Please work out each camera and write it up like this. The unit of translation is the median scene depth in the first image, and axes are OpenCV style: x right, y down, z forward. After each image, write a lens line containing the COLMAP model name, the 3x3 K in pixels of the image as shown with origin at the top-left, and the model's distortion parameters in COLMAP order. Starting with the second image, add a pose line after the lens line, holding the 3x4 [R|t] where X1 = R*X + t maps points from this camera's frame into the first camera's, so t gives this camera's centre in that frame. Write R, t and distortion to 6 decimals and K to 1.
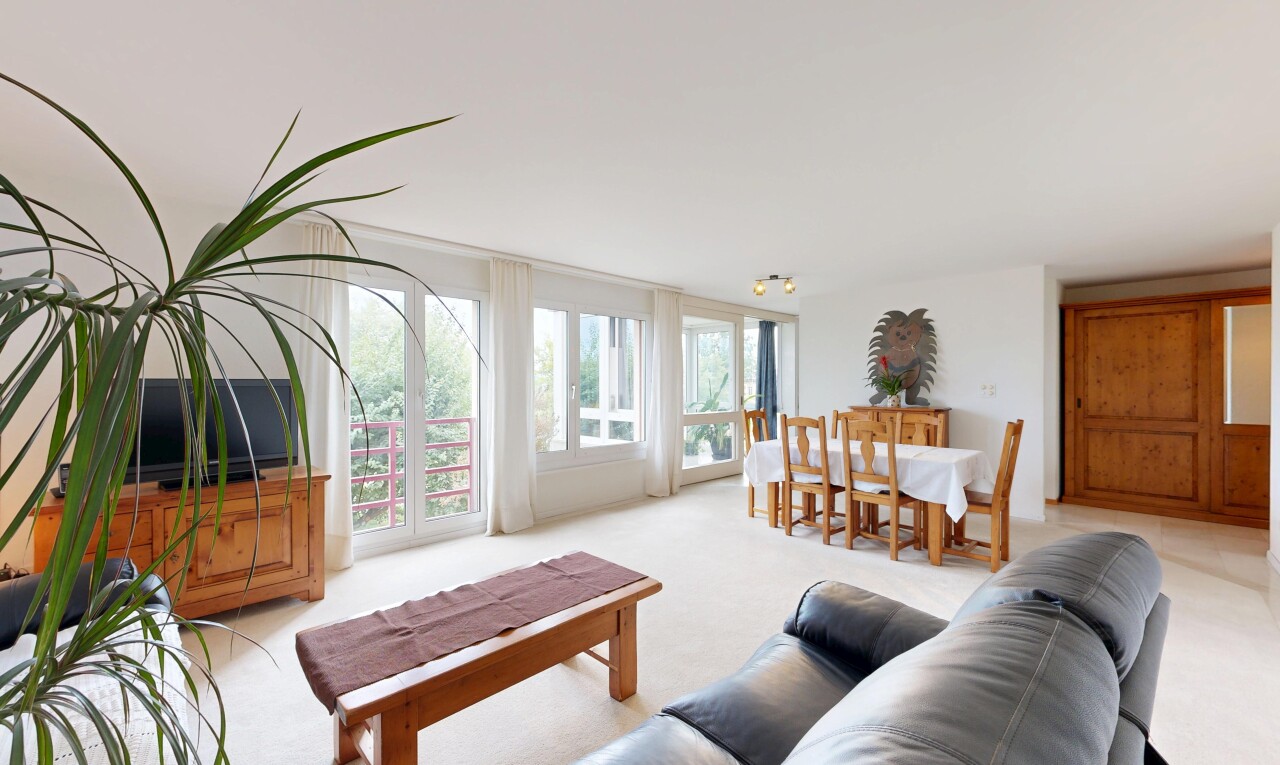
lens RADIAL K [[498.5, 0, 638.8], [0, 498.5, 383.6], [0, 0, 1]] dist [0.000705, 0.000149]
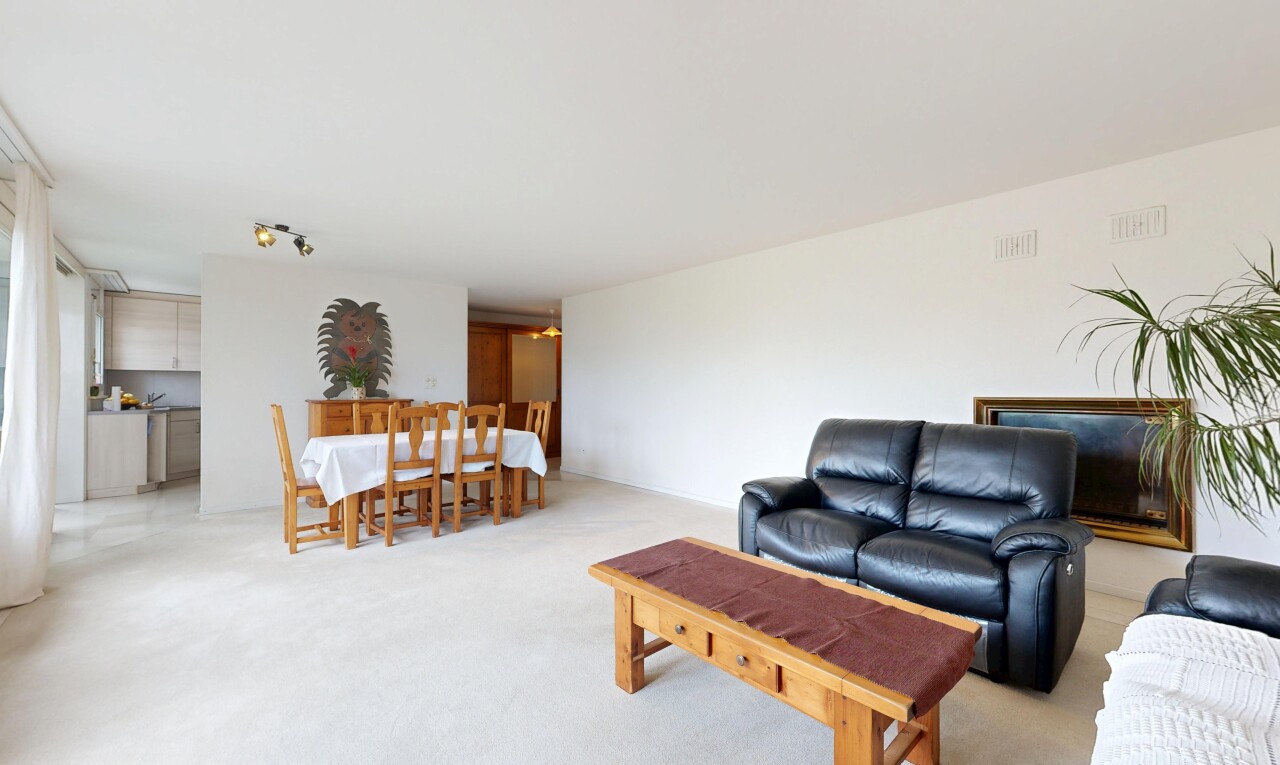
lens RADIAL K [[498.5, 0, 640.6], [0, 498.5, 384.0], [0, 0, 1]] dist [0.000705, 0.000149]
pose [[0.056621, 0.007218, 0.998370, -0.433272], [-0.004942, 0.999964, -0.006950, 0.021626], [-0.998384, -0.004541, 0.056654, 0.410368]]
